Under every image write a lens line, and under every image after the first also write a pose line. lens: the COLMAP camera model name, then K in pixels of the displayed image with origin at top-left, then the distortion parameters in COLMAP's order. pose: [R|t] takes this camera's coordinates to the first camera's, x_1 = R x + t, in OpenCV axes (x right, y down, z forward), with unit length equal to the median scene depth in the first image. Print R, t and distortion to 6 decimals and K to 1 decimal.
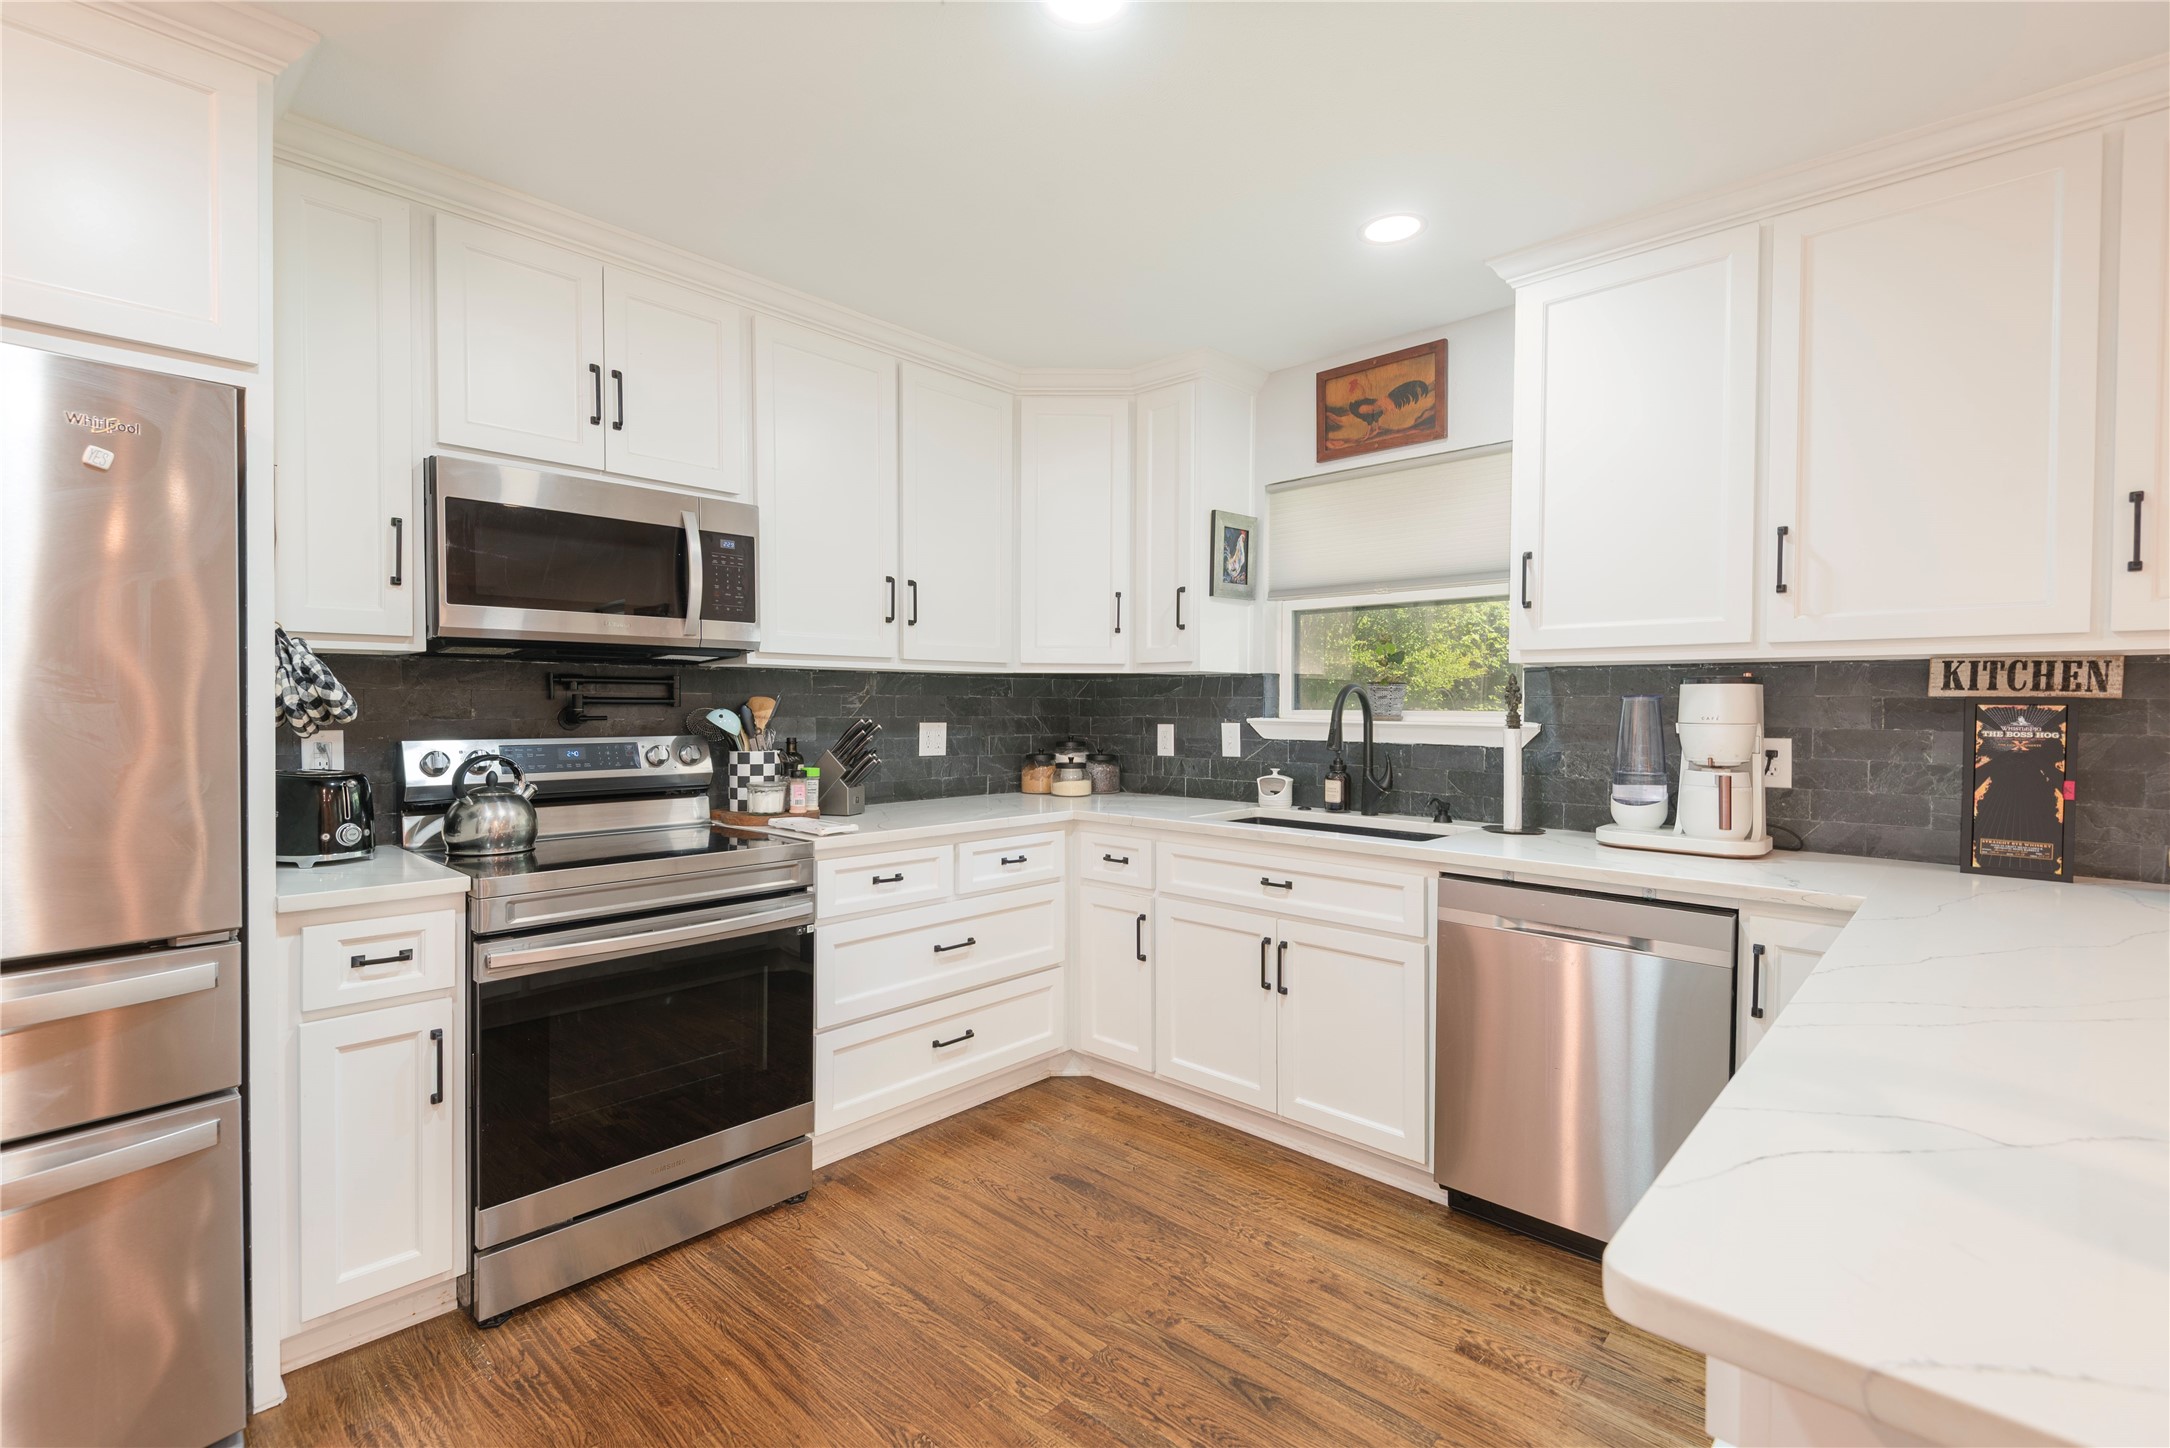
lens RADIAL K [[974.4, 0, 1085.0], [0, 974.4, 724.0], [0, 0, 1]] dist [0.033101, -0.027678]
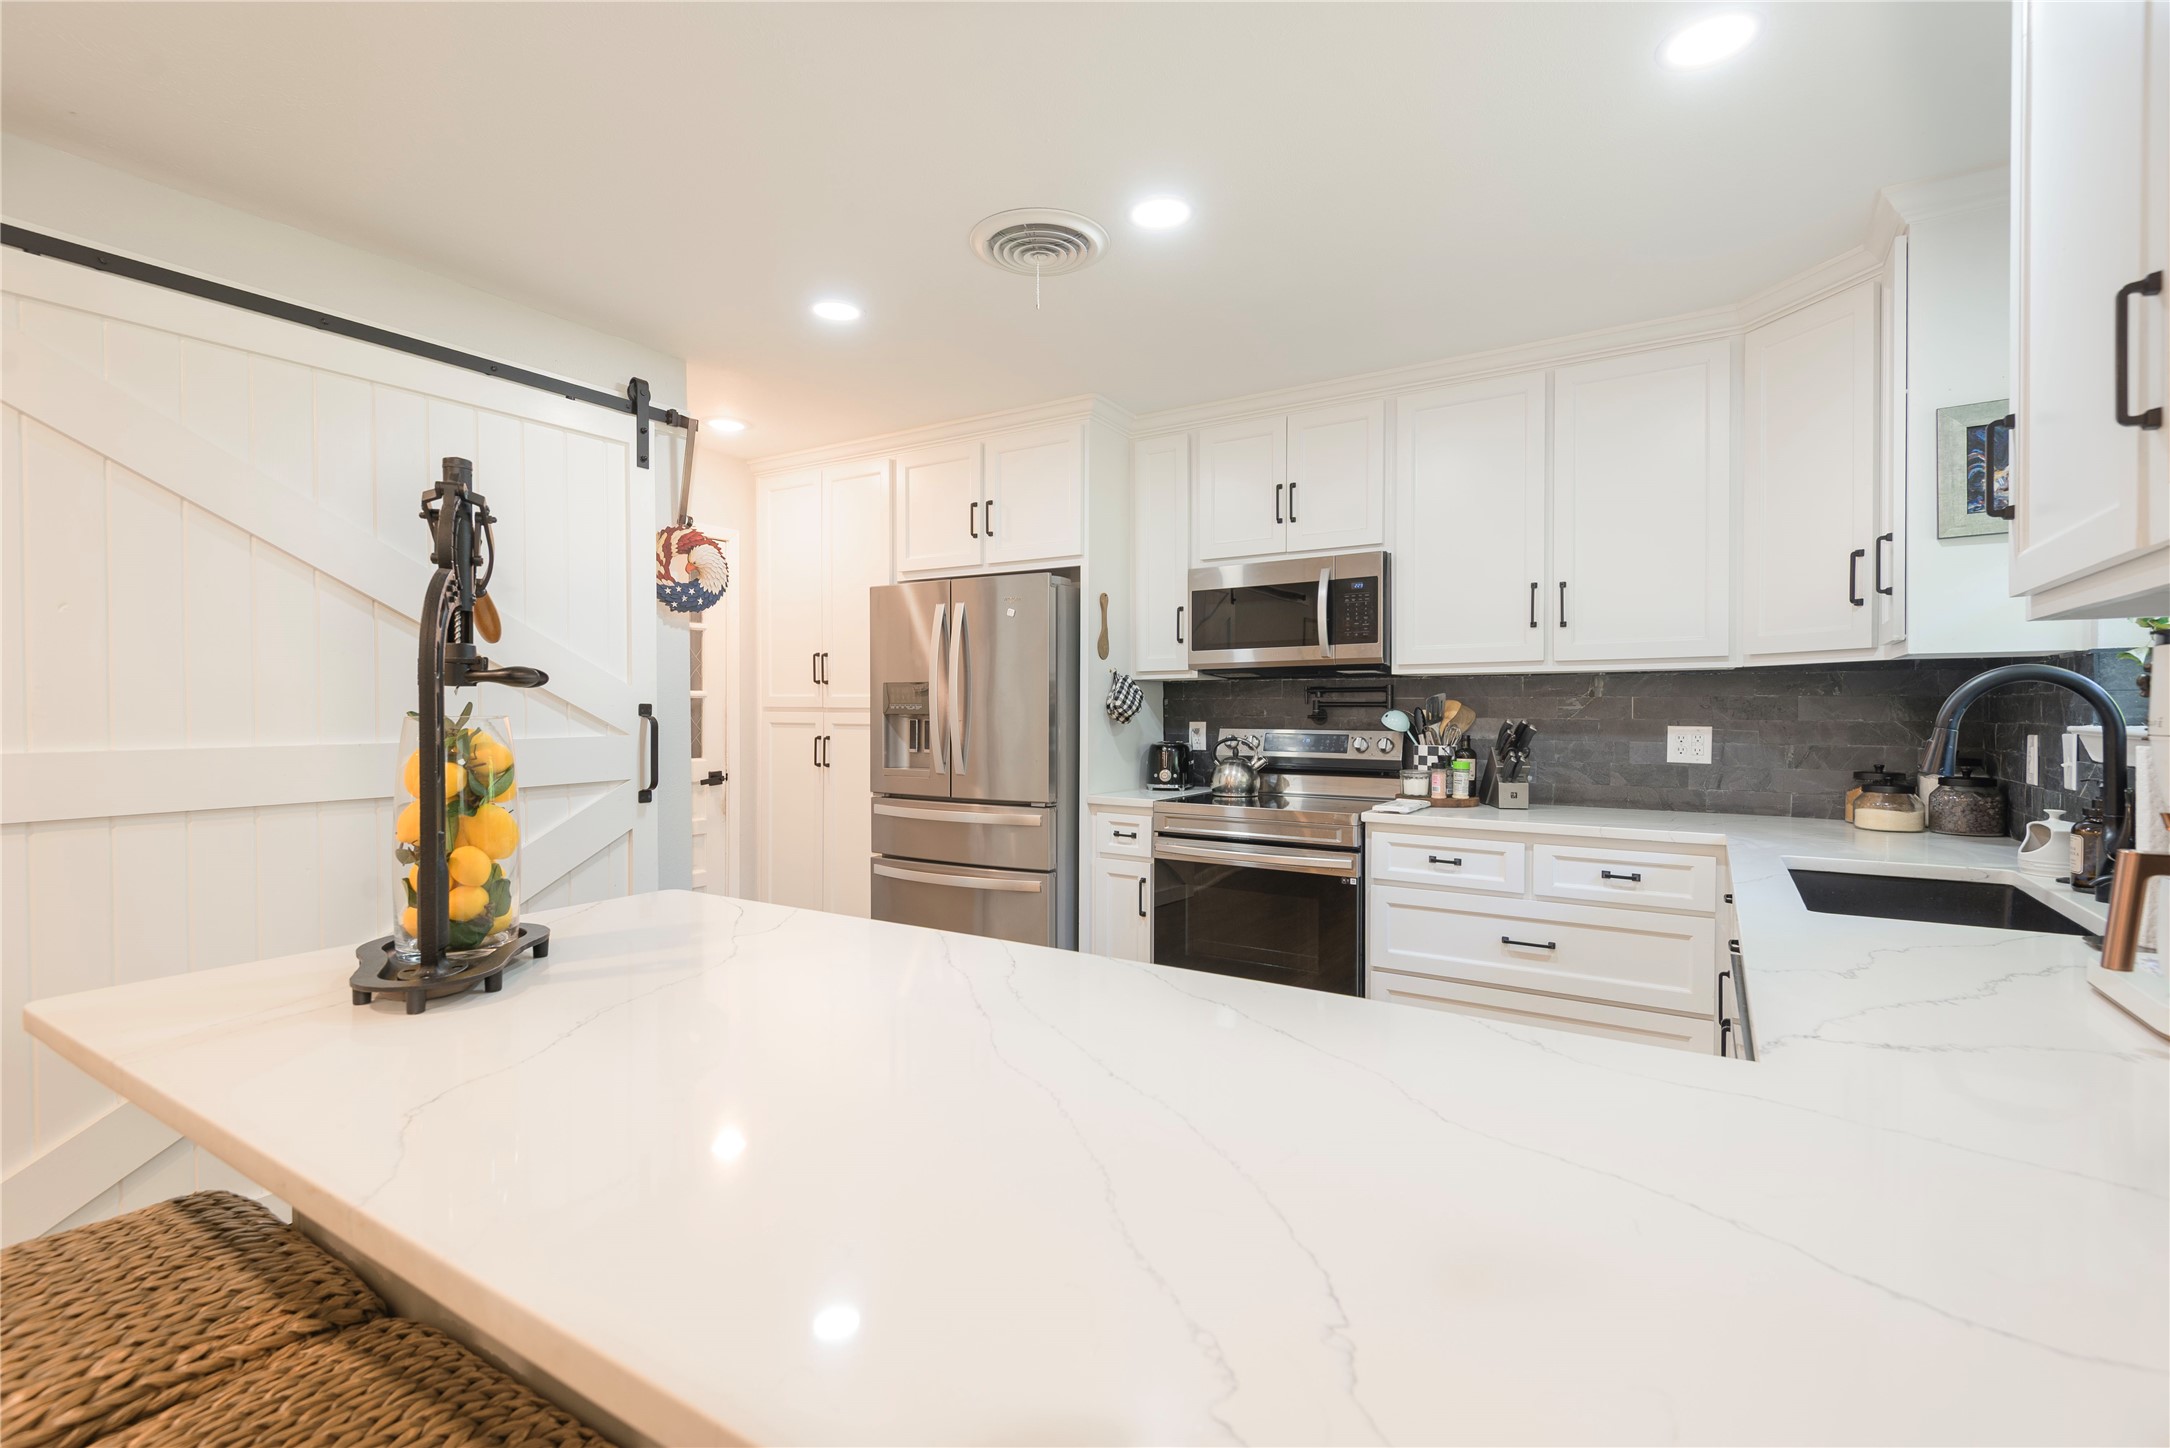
lens RADIAL K [[974.4, 0, 1085.0], [0, 974.4, 724.0], [0, 0, 1]] dist [0.033101, -0.027678]
pose [[0.179921, 0.011870, -0.983609, 0.814141], [-0.018758, 0.999787, 0.008635, -0.000897], [0.983502, 0.016897, 0.180106, 0.376353]]
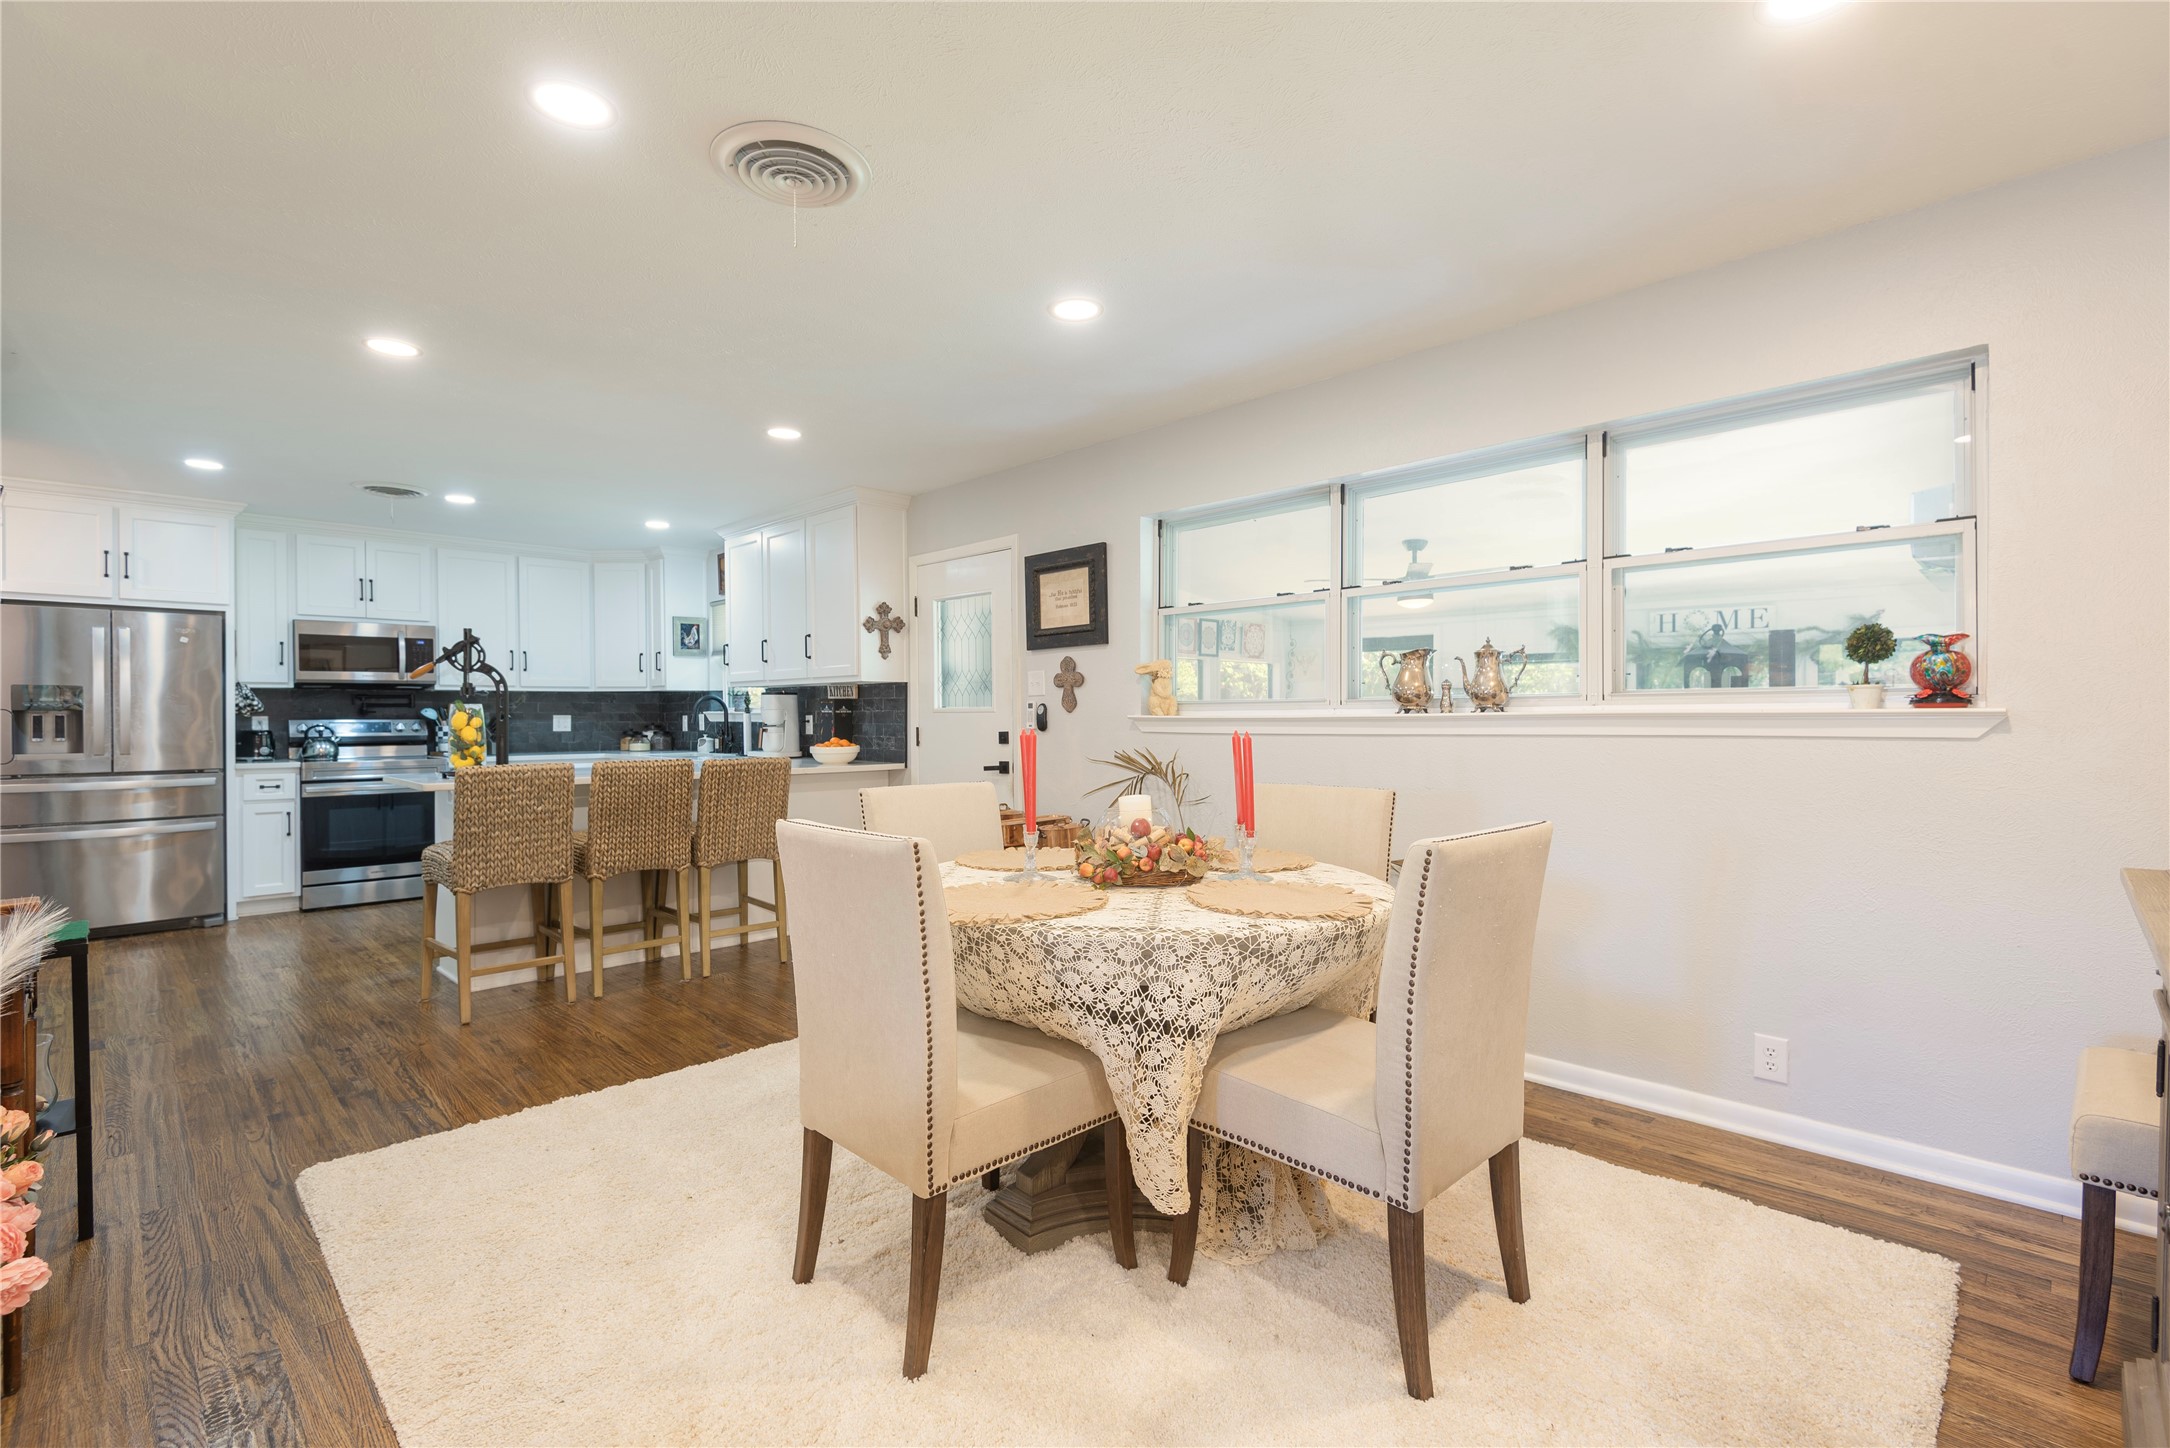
lens RADIAL K [[977.7, 0, 1075.5], [0, 977.7, 720.2], [0, 0, 1]] dist [0.026737, -0.013851]
pose [[0.999232, -0.009213, -0.038089, 1.322444], [0.008638, 0.999847, -0.015234, 0.065252], [0.038223, 0.014893, 0.999158, -1.376323]]
